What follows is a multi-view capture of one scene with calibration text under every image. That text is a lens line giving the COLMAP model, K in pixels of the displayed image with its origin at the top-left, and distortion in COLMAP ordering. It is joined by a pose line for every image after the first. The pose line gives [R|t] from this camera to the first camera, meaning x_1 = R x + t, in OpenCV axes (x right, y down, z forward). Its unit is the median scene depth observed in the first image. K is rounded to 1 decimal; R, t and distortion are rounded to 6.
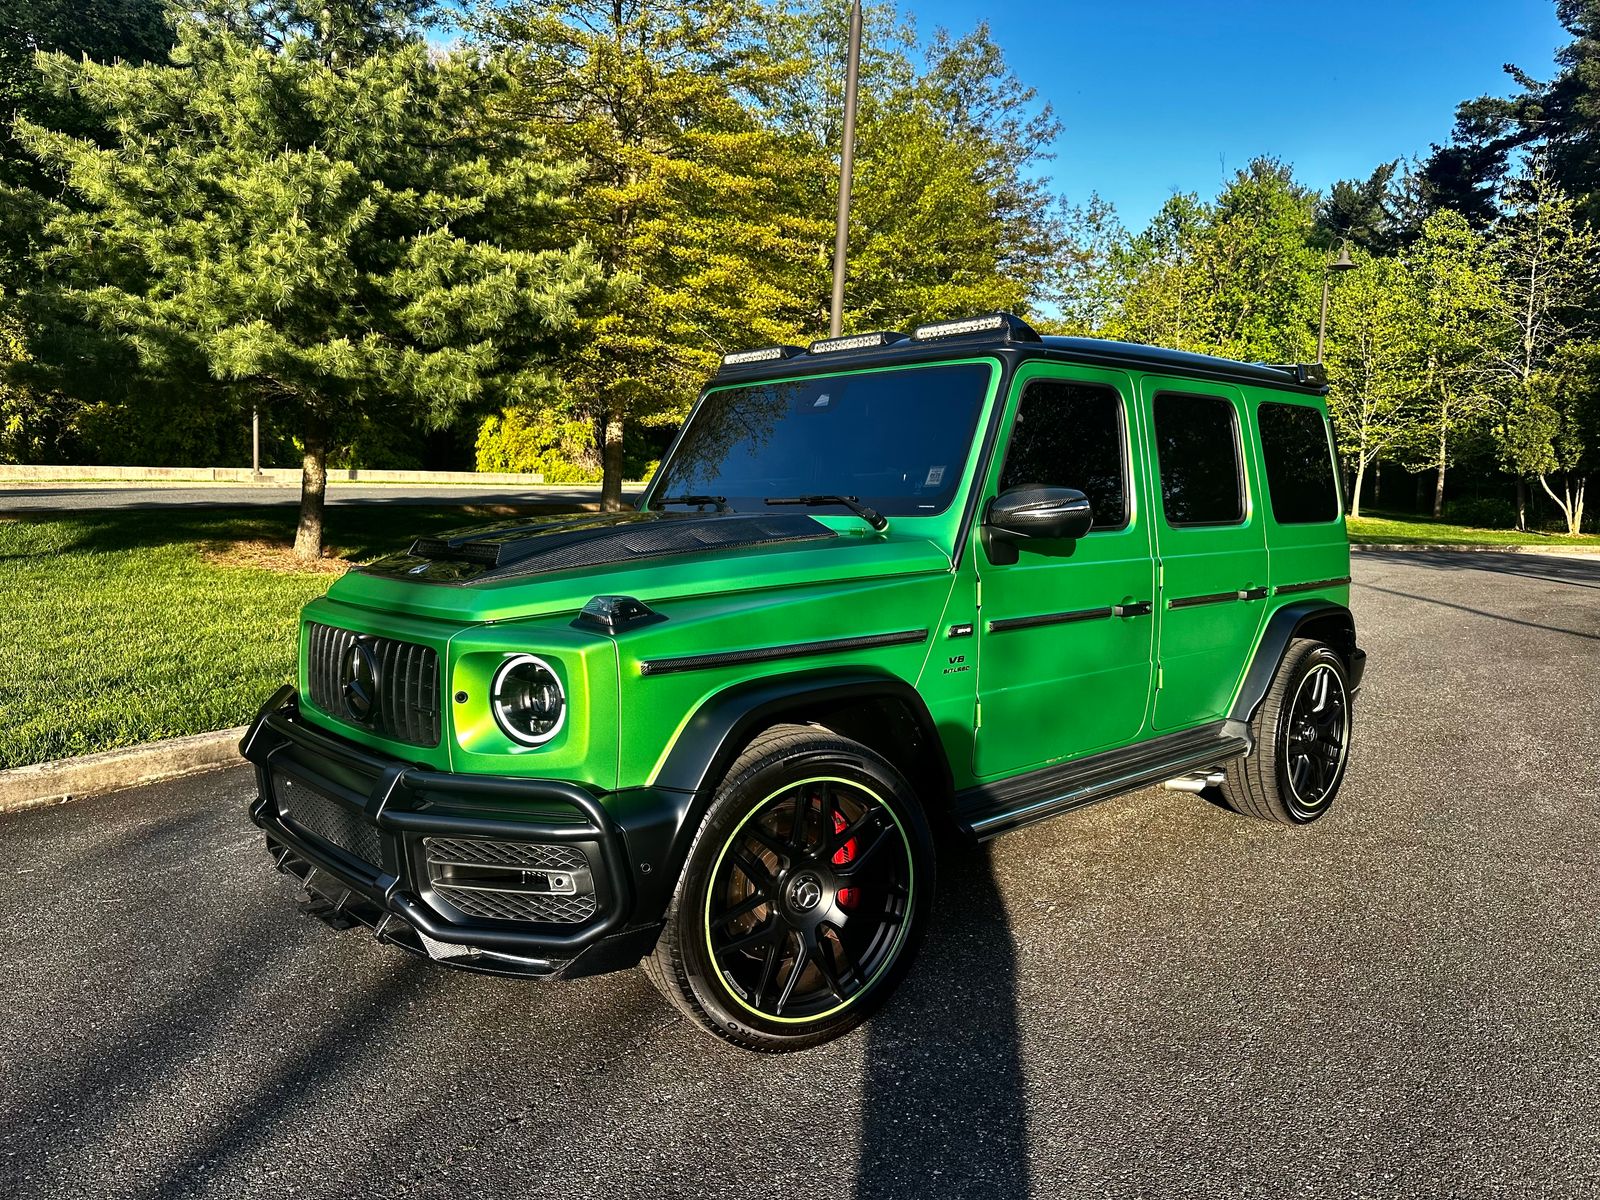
lens RADIAL K [[1149.4, 0, 808.0], [0, 1149.4, 595.9], [0, 0, 1]] dist [-0.001354, 0.001650]
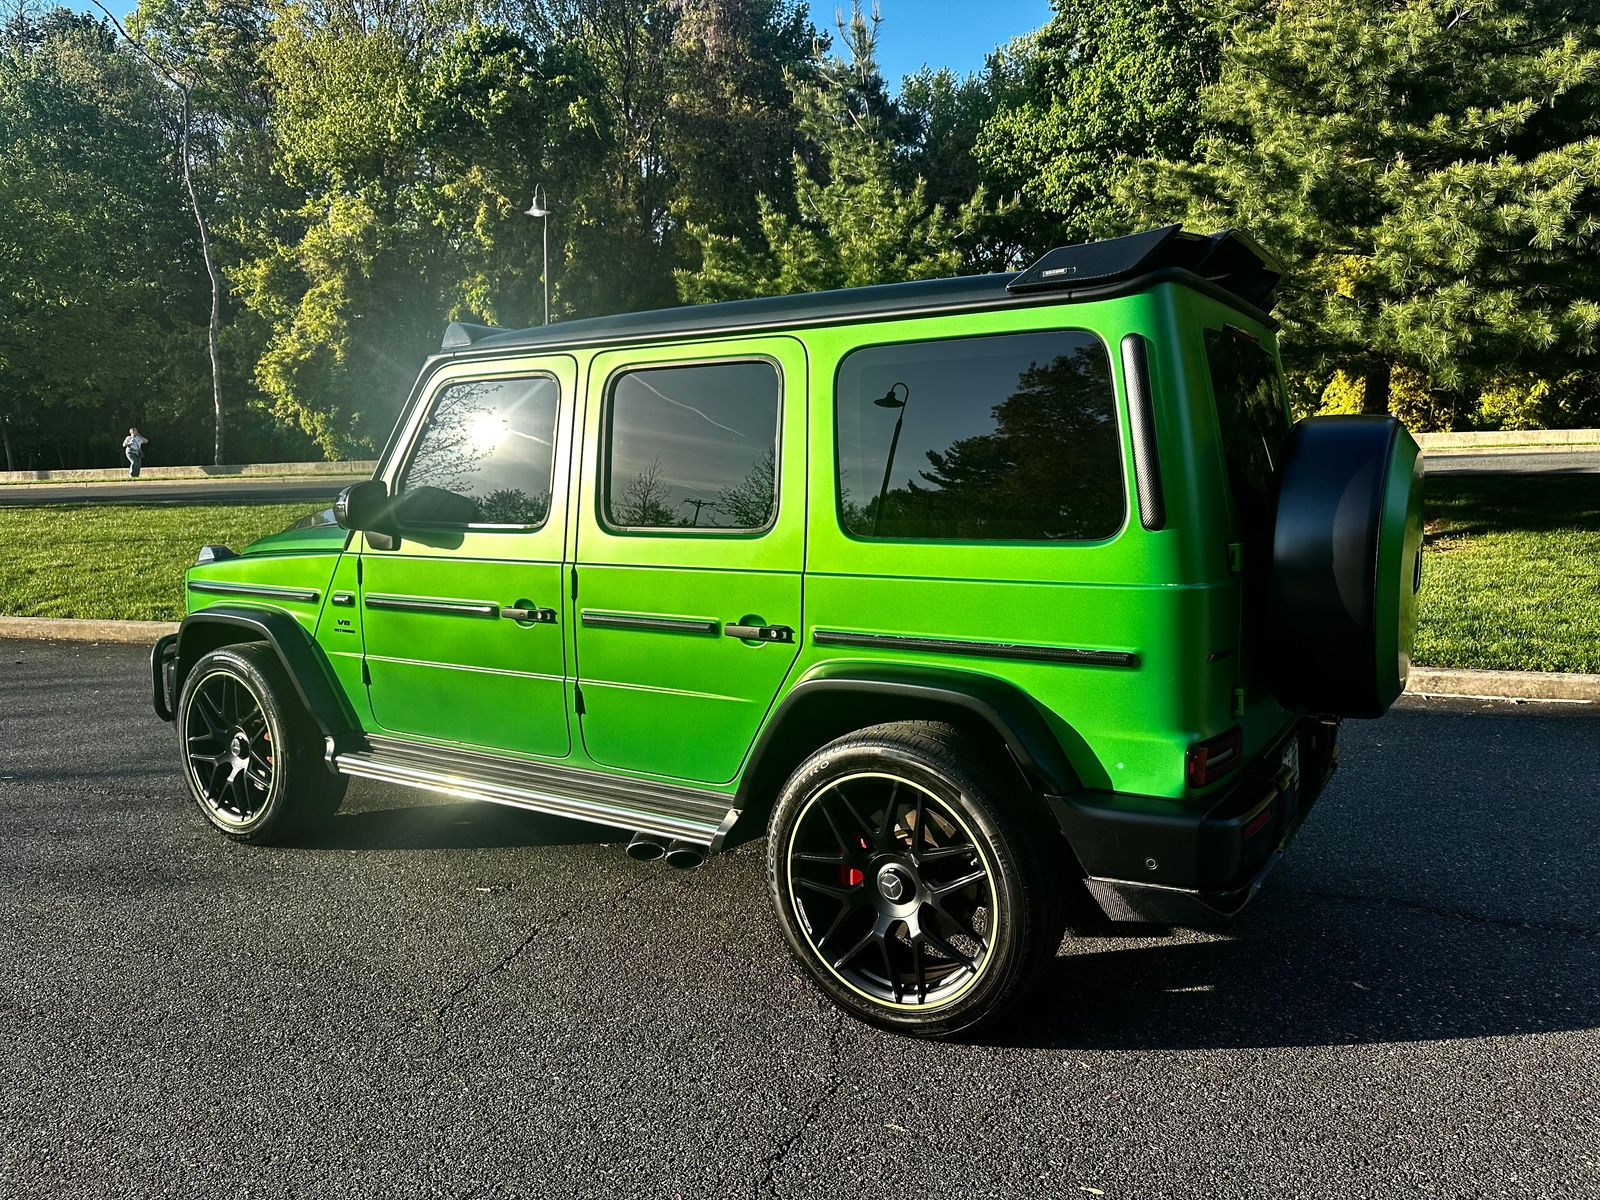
lens RADIAL K [[1141.2, 0, 803.9], [0, 1141.2, 594.4], [0, 0, 1]] dist [0.019094, -0.025715]
pose [[0.245149, 0.103925, -0.963899, 0.435696], [-0.071068, 0.993489, 0.089040, -0.036610], [0.966877, 0.046674, 0.250939, 0.350112]]
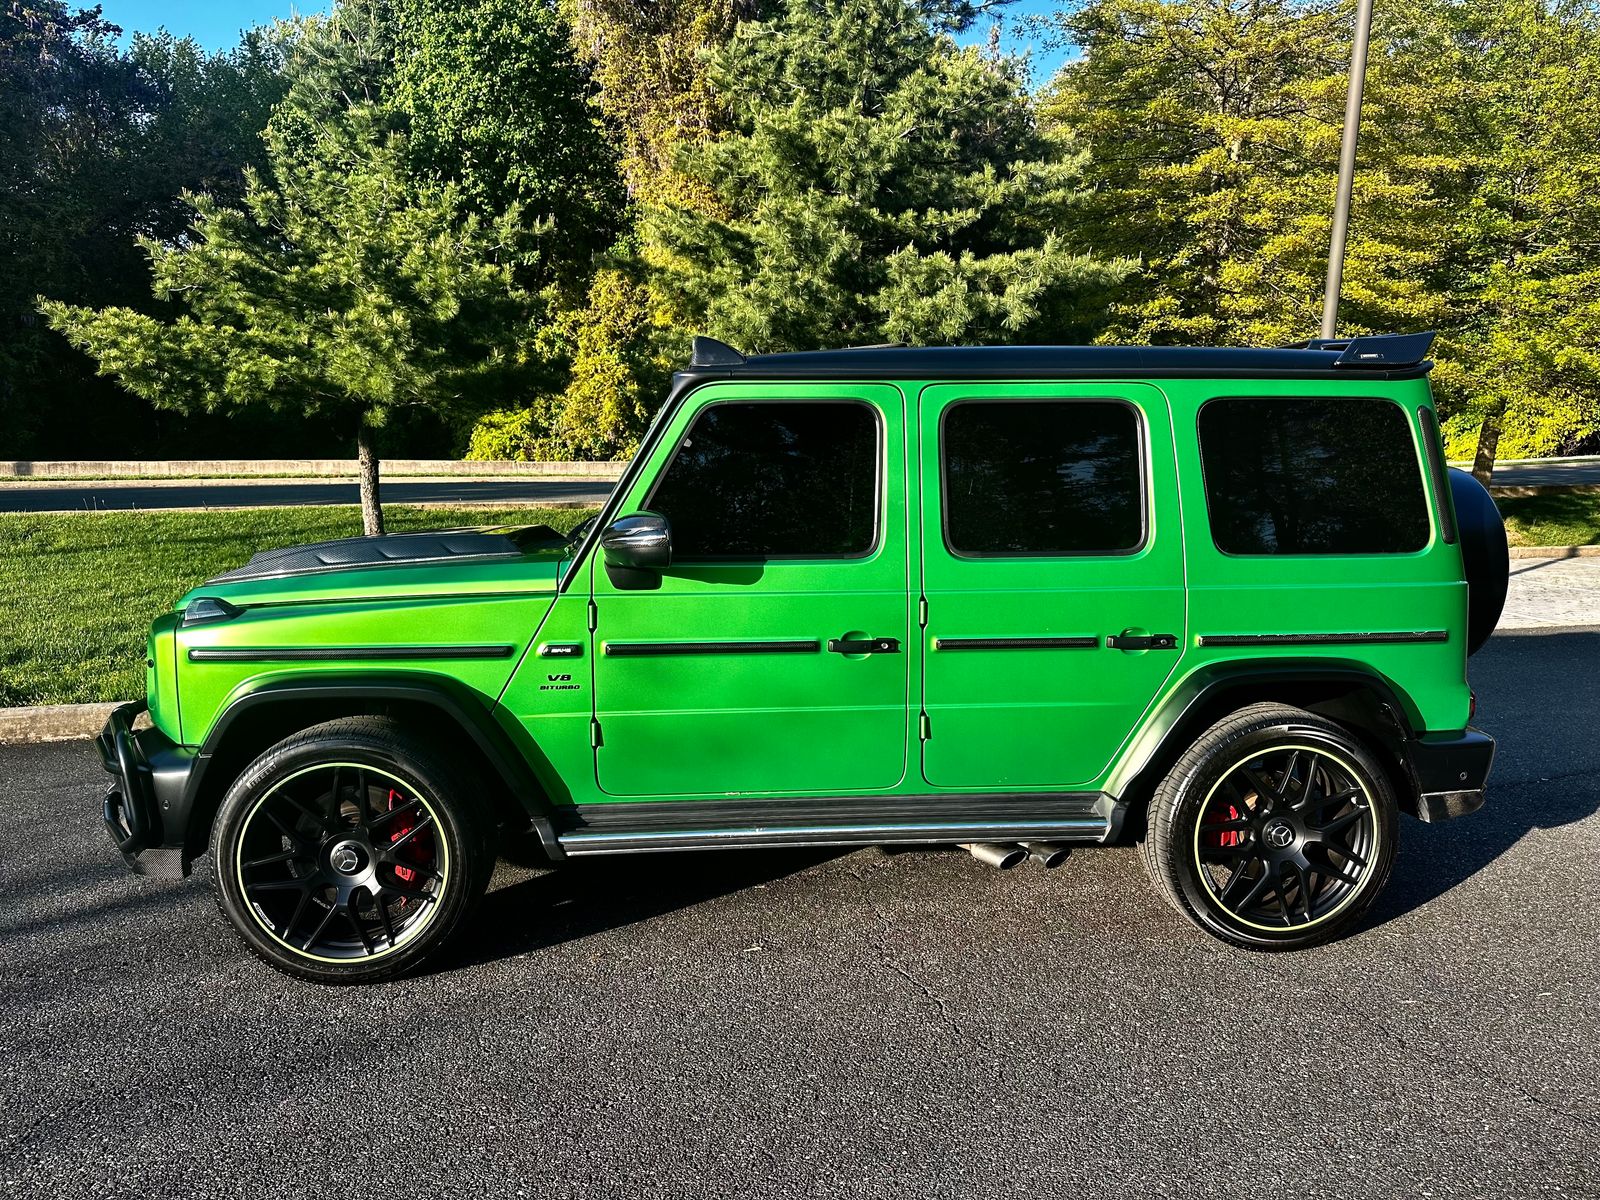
lens RADIAL K [[1142.4, 0, 816.2], [0, 1142.4, 598.5], [0, 0, 1]] dist [0.025178, -0.030198]
pose [[0.789899, 0.062663, -0.610027, 0.283803], [-0.052819, 0.998021, 0.034125, -0.019497], [0.610958, 0.005265, 0.791646, 0.093866]]
